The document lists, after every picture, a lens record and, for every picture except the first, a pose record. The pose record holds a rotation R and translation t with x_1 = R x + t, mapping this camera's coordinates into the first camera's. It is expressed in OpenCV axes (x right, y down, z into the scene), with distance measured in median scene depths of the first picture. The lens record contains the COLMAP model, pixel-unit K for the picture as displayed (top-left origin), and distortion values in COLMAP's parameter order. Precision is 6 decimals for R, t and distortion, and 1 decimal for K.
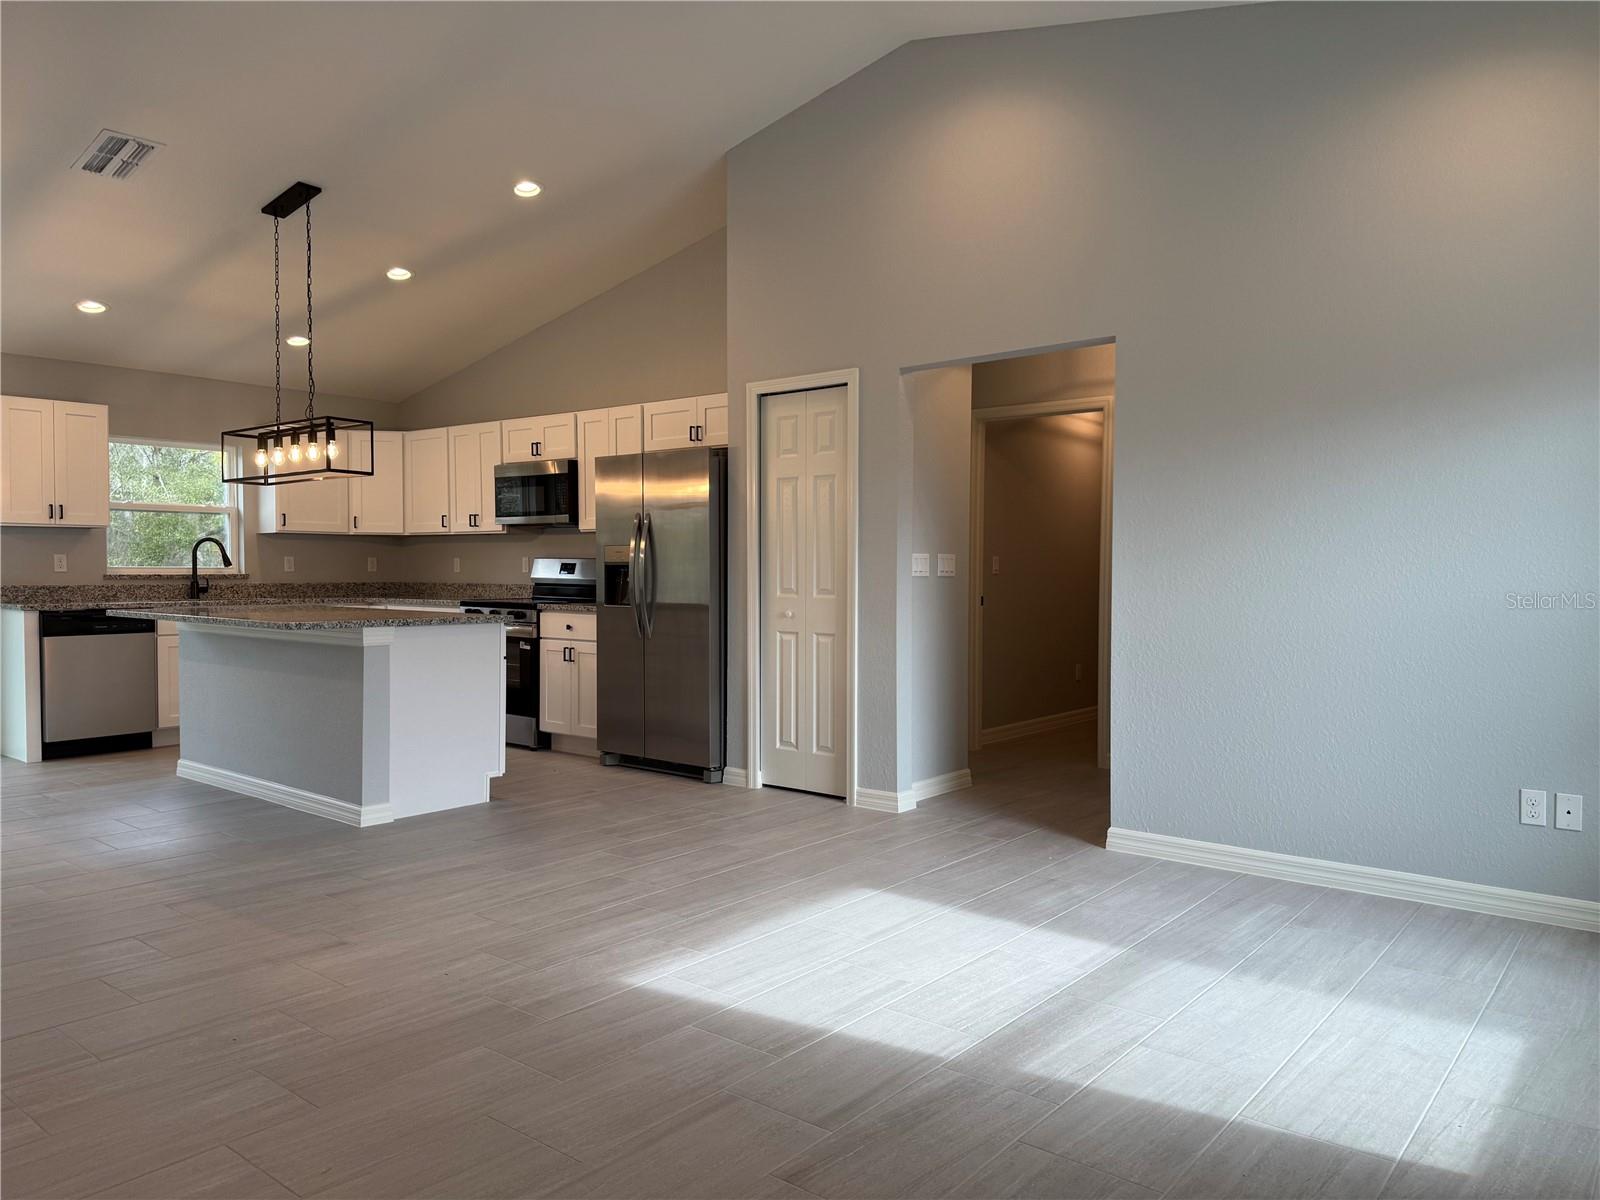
lens RADIAL K [[1114.3, 0, 822.4], [0, 1114.3, 602.3], [0, 0, 1]] dist [0.066001, -0.102137]
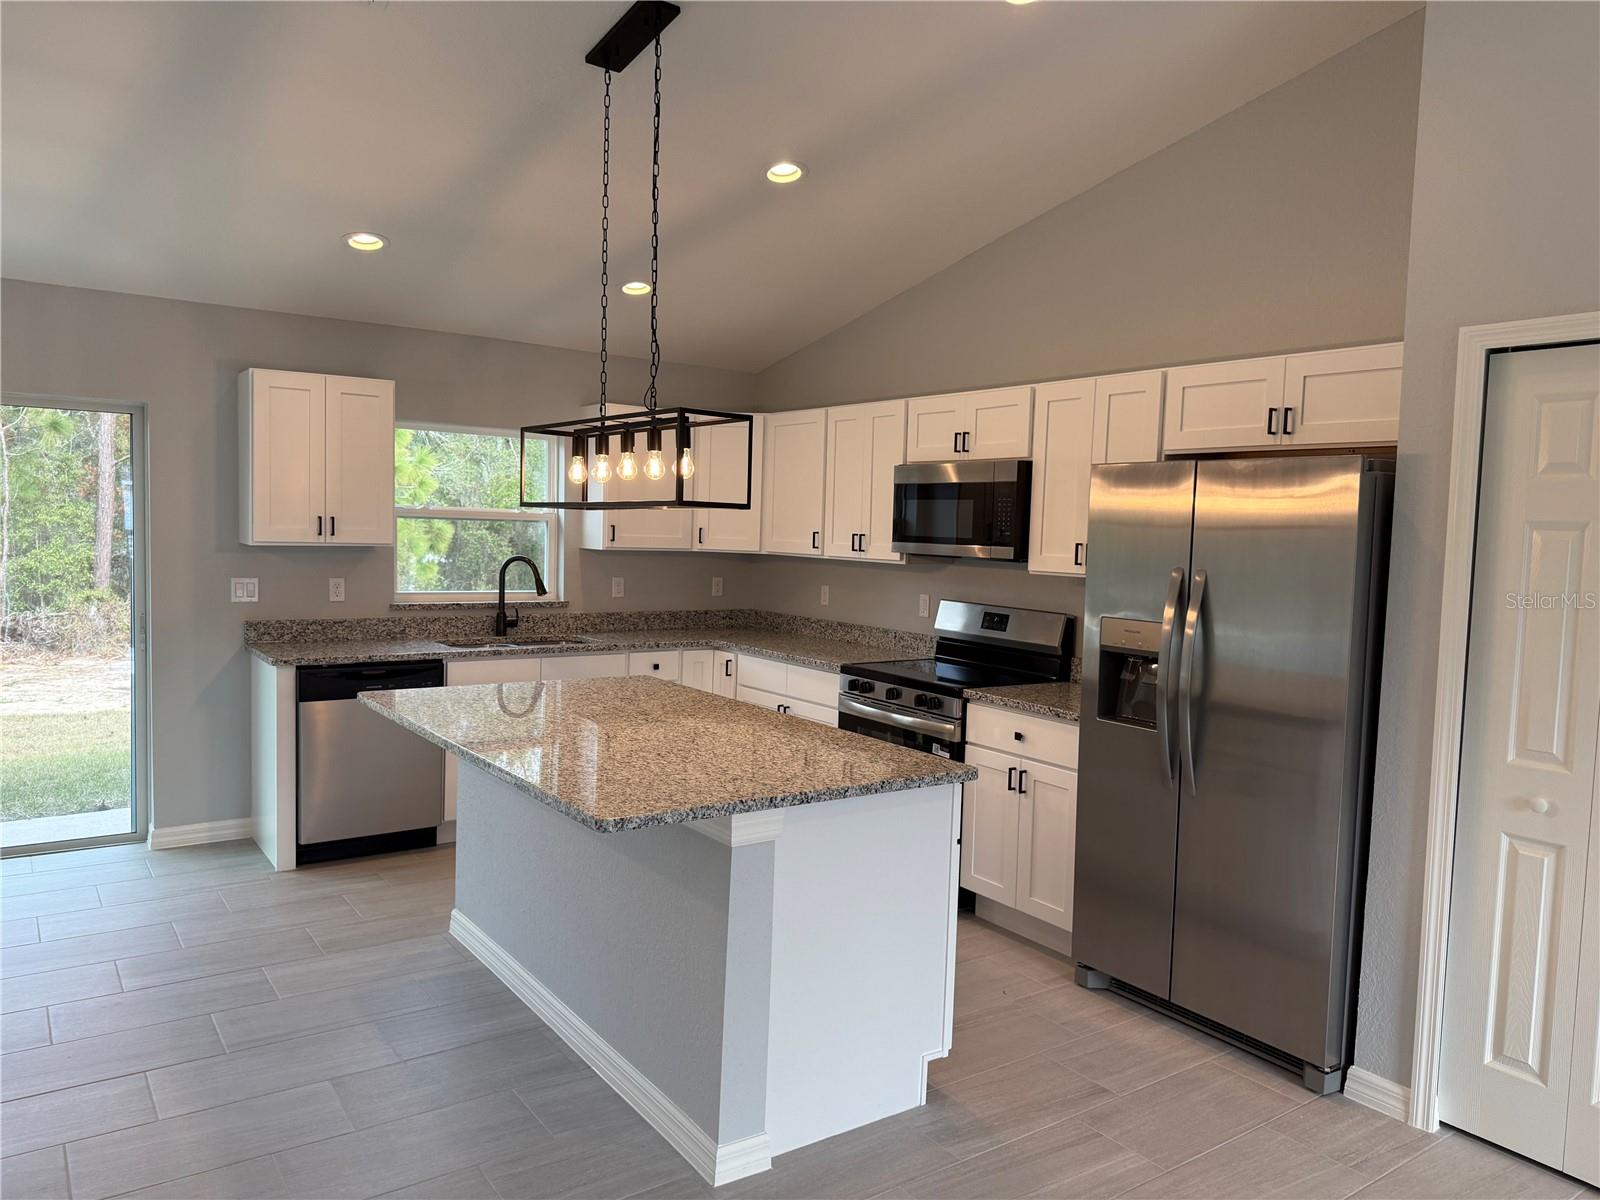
lens RADIAL K [[1127.5, 0, 794.2], [0, 1127.5, 603.4], [0, 0, 1]] dist [0.155385, -0.242680]
pose [[0.957798, 0.045994, -0.283738, -0.199388], [-0.036006, 0.998538, 0.040320, -0.083875], [0.285178, -0.028403, 0.958054, 0.425333]]
